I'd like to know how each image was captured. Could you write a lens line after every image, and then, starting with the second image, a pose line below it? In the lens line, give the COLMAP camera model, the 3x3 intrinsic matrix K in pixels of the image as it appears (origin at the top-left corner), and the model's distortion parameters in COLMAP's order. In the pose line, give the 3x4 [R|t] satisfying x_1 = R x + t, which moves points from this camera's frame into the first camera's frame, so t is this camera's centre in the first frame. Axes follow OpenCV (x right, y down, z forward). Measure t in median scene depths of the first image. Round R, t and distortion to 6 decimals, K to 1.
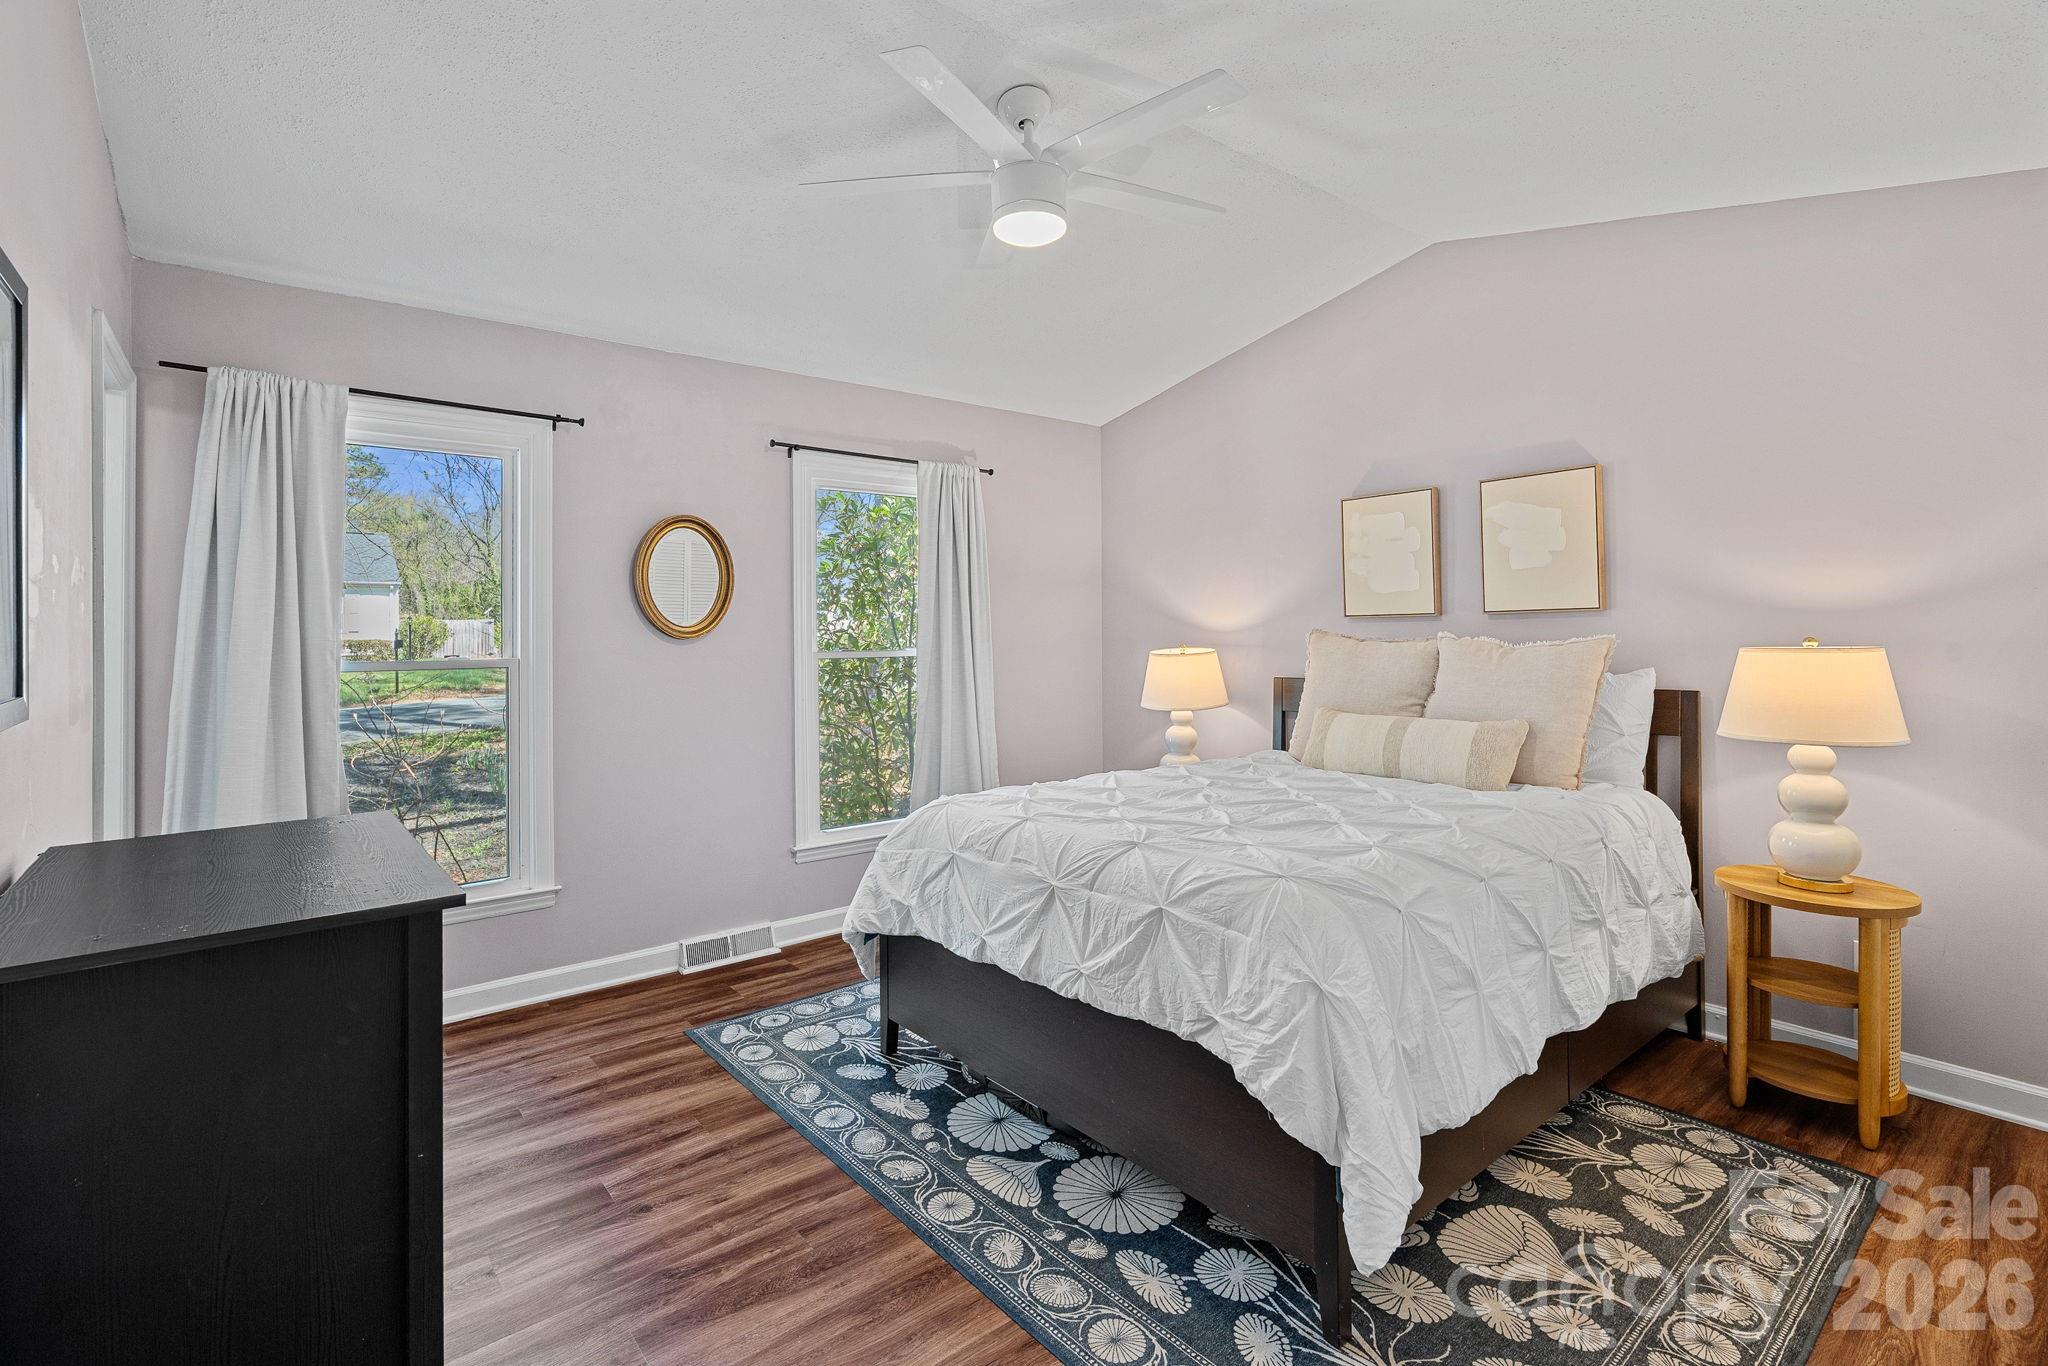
lens RADIAL K [[966.2, 0, 1024.7], [0, 966.2, 625.4], [0, 0, 1]] dist [-0.011532, 0.000150]
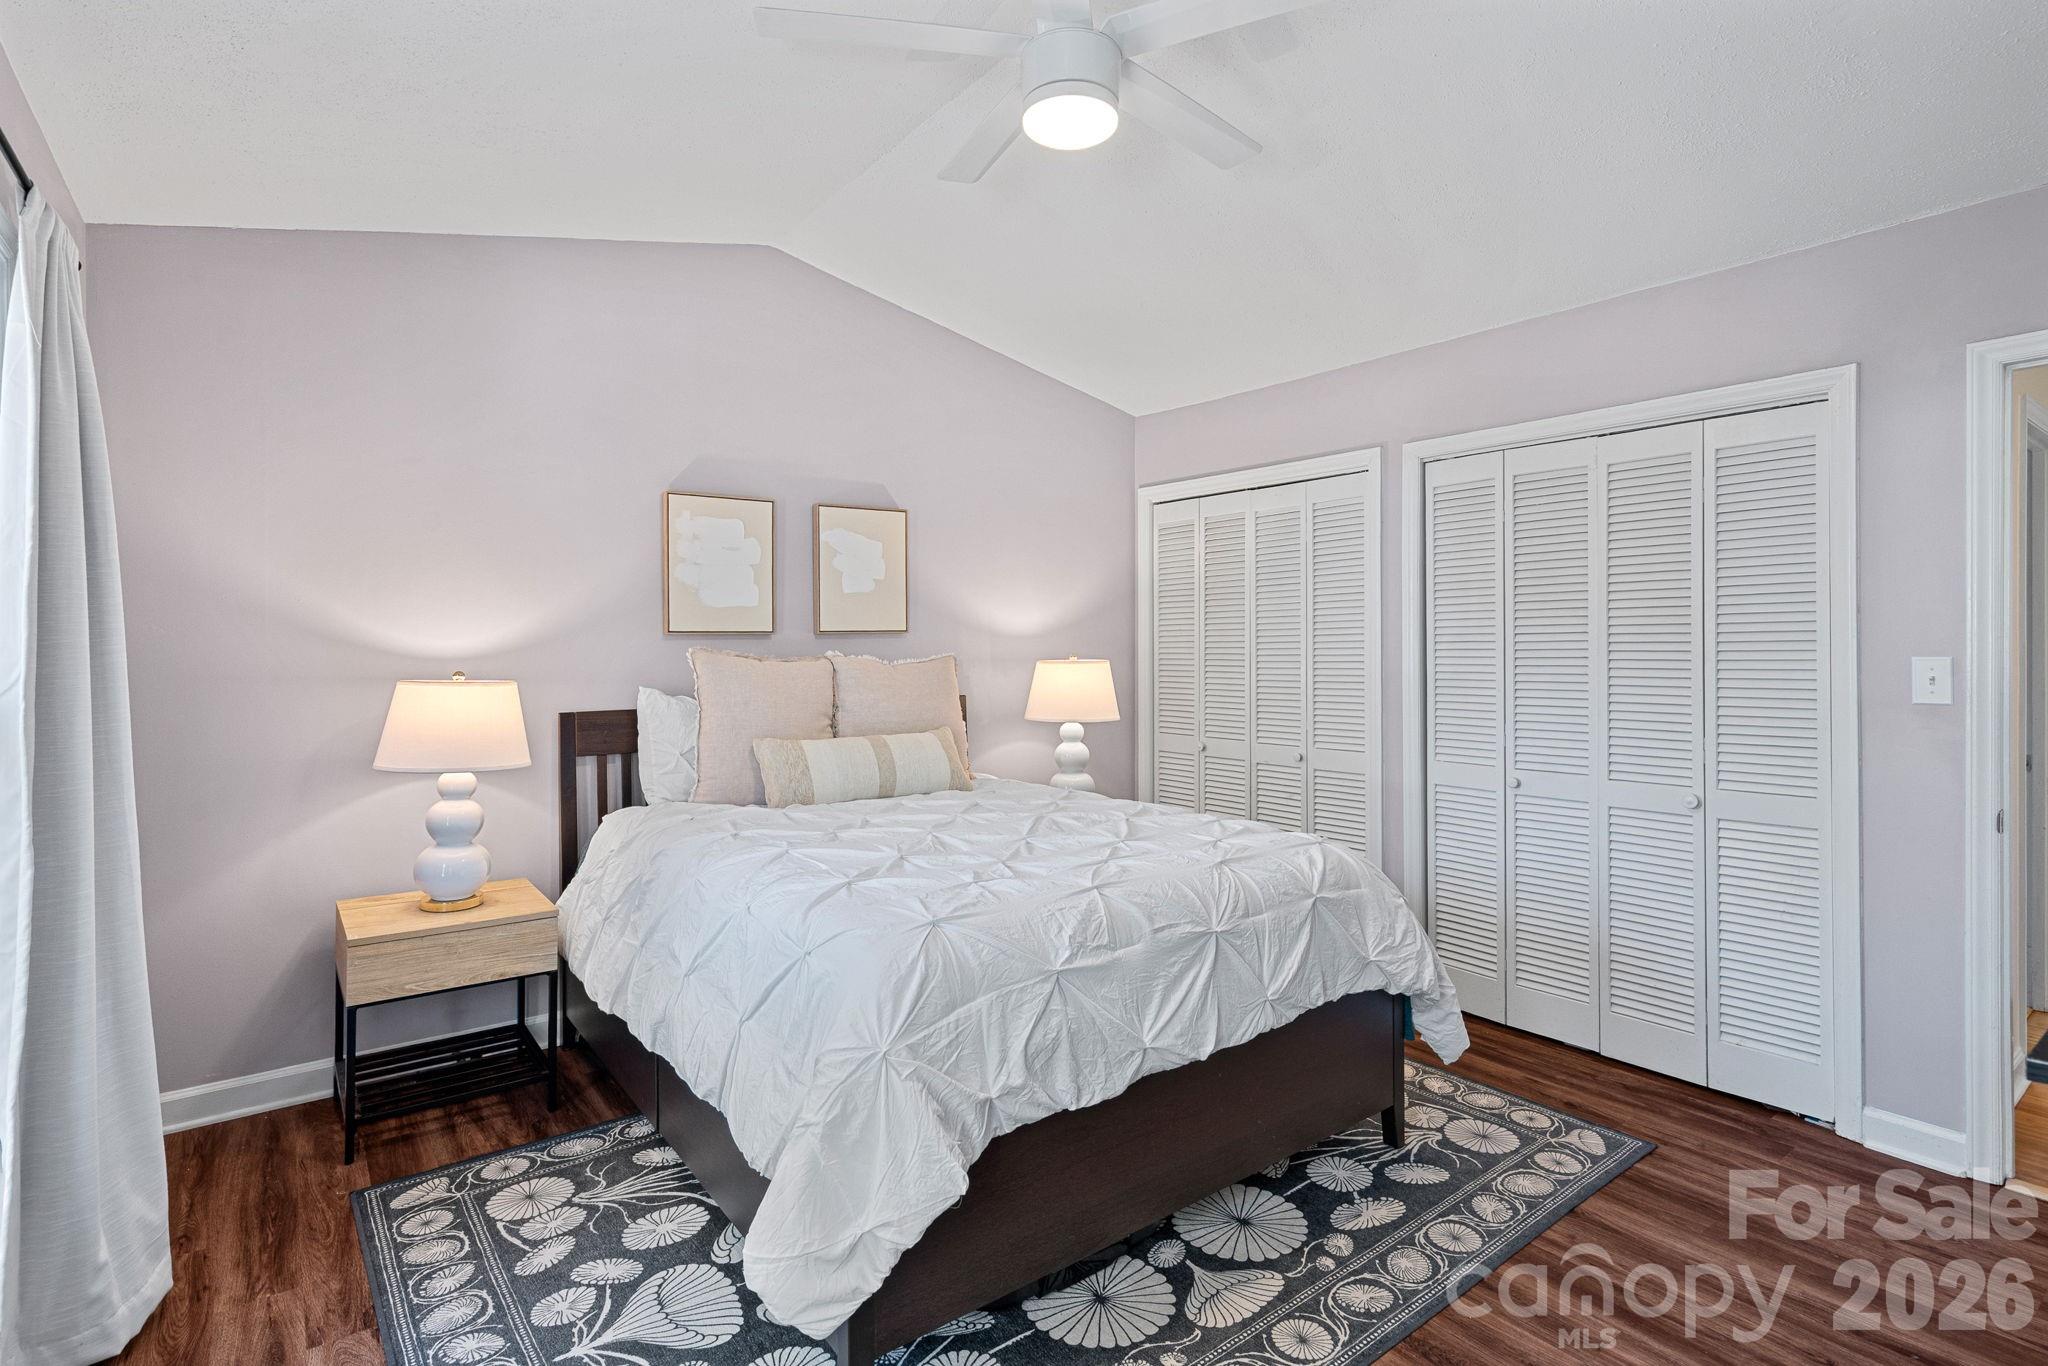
lens RADIAL K [[988.4, 0, 1024.0], [0, 988.4, 683.0], [0, 0, 1]] dist [-0.017473, -0.000053]
pose [[0.031186, -0.014242, 0.999412, -0.820211], [0.004092, 0.999892, 0.014121, 0.036663], [-0.999505, 0.003649, 0.031241, 1.101566]]
